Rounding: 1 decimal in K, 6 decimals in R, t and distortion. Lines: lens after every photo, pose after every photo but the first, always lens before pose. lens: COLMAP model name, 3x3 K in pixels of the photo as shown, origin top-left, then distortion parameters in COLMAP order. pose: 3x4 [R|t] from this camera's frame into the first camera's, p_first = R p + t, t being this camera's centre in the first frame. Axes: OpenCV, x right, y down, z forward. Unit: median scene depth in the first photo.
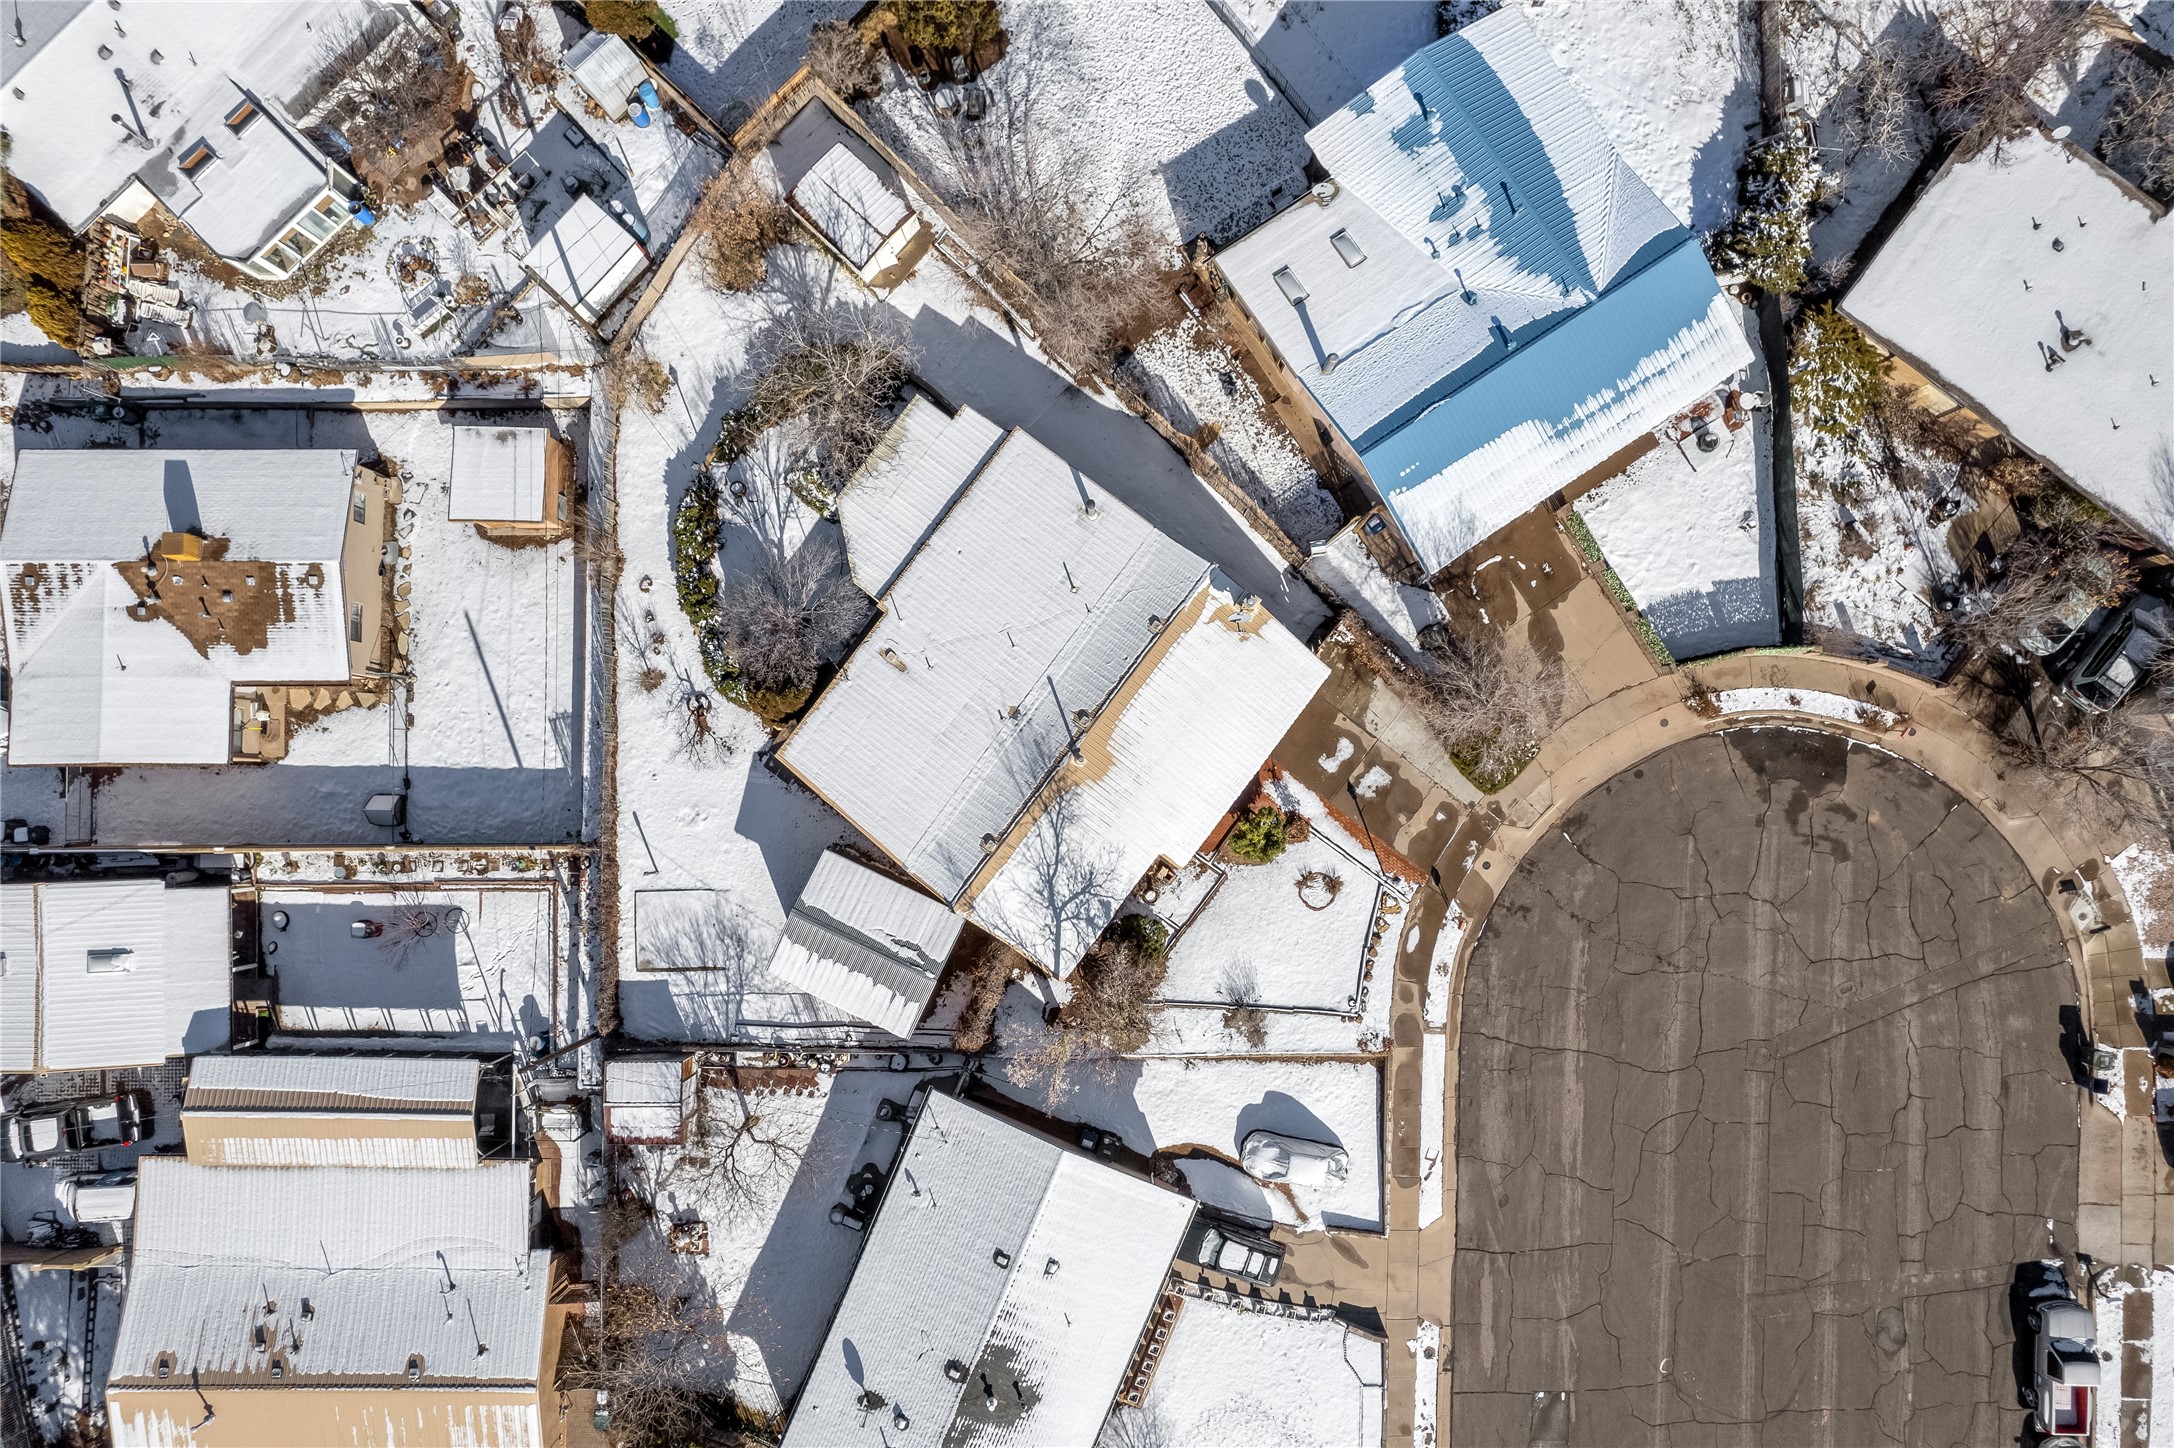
lens RADIAL K [[1398.5, 0, 1087.0], [0, 1398.5, 735.1], [0, 0, 1]] dist [-0.074433, 0.062763]
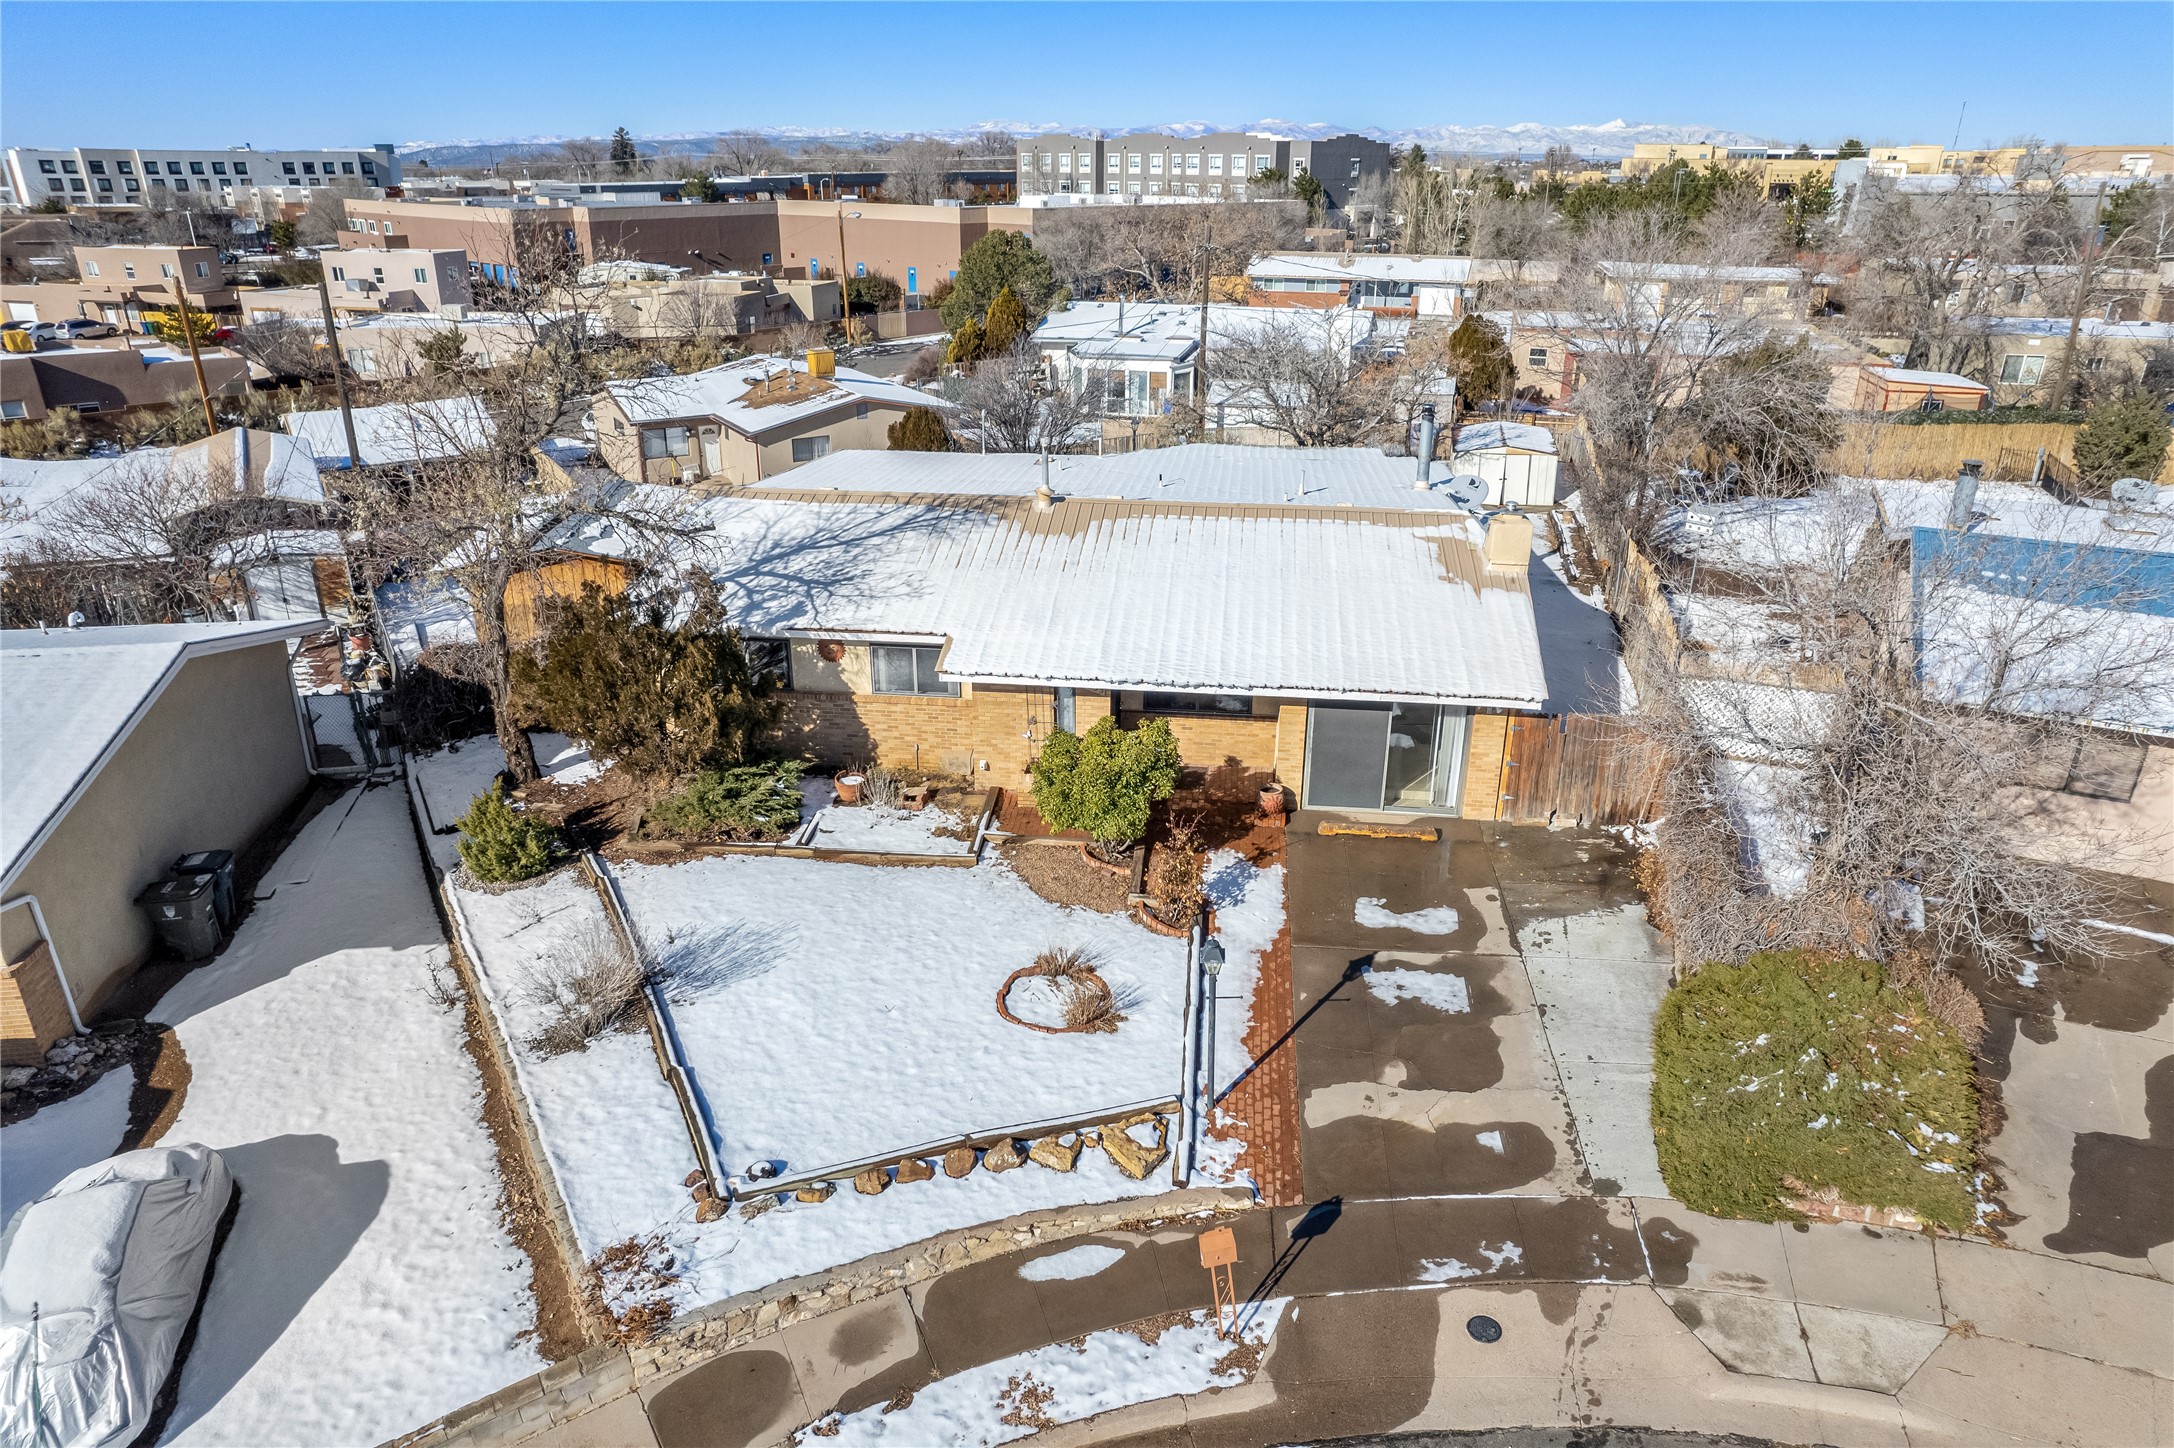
lens RADIAL K [[1398.5, 0, 1089.9], [0, 1398.5, 732.2], [0, 0, 1]] dist [-0.074433, 0.062763]
pose [[0.508421, 0.348190, -0.787573, 0.406968], [-0.860832, 0.228705, -0.454602, 0.239955], [0.021833, 0.909097, 0.416012, 0.803194]]
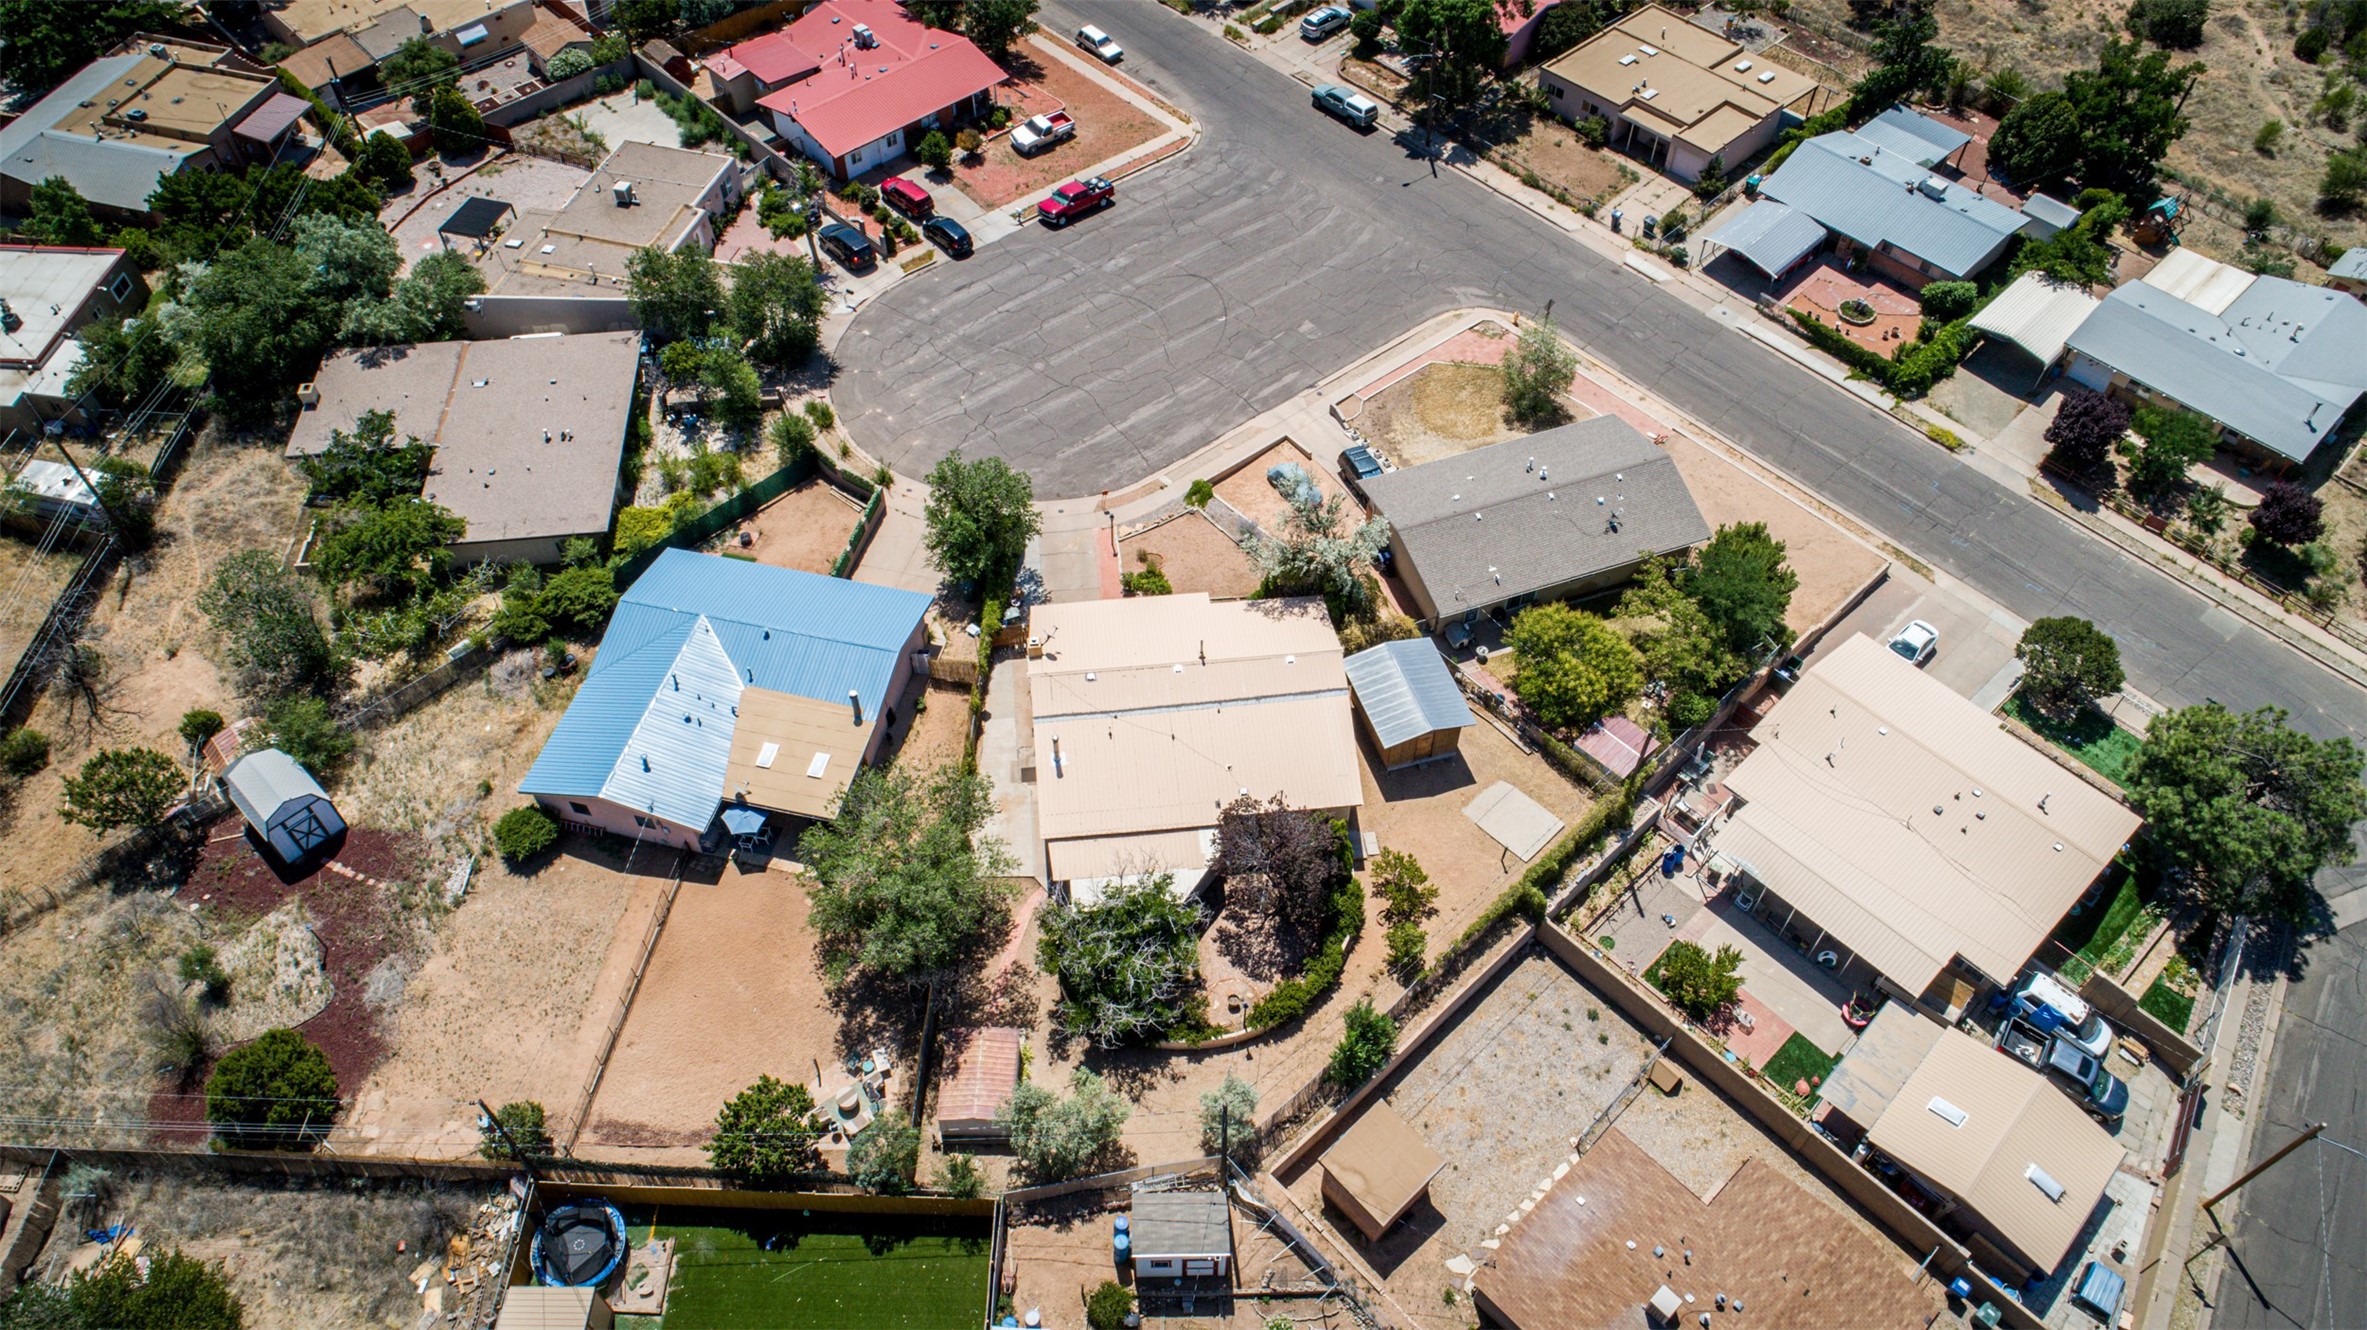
lens RADIAL K [[1592.2, 0, 1183.7], [0, 1592.2, 663.8], [0, 0, 1]] dist [-0.010770, 0.004885]
pose [[-0.684995, -0.559160, 0.467035, -0.681971], [0.728051, -0.501702, 0.467158, -0.682799], [-0.026904, 0.660027, 0.750760, -0.166060]]
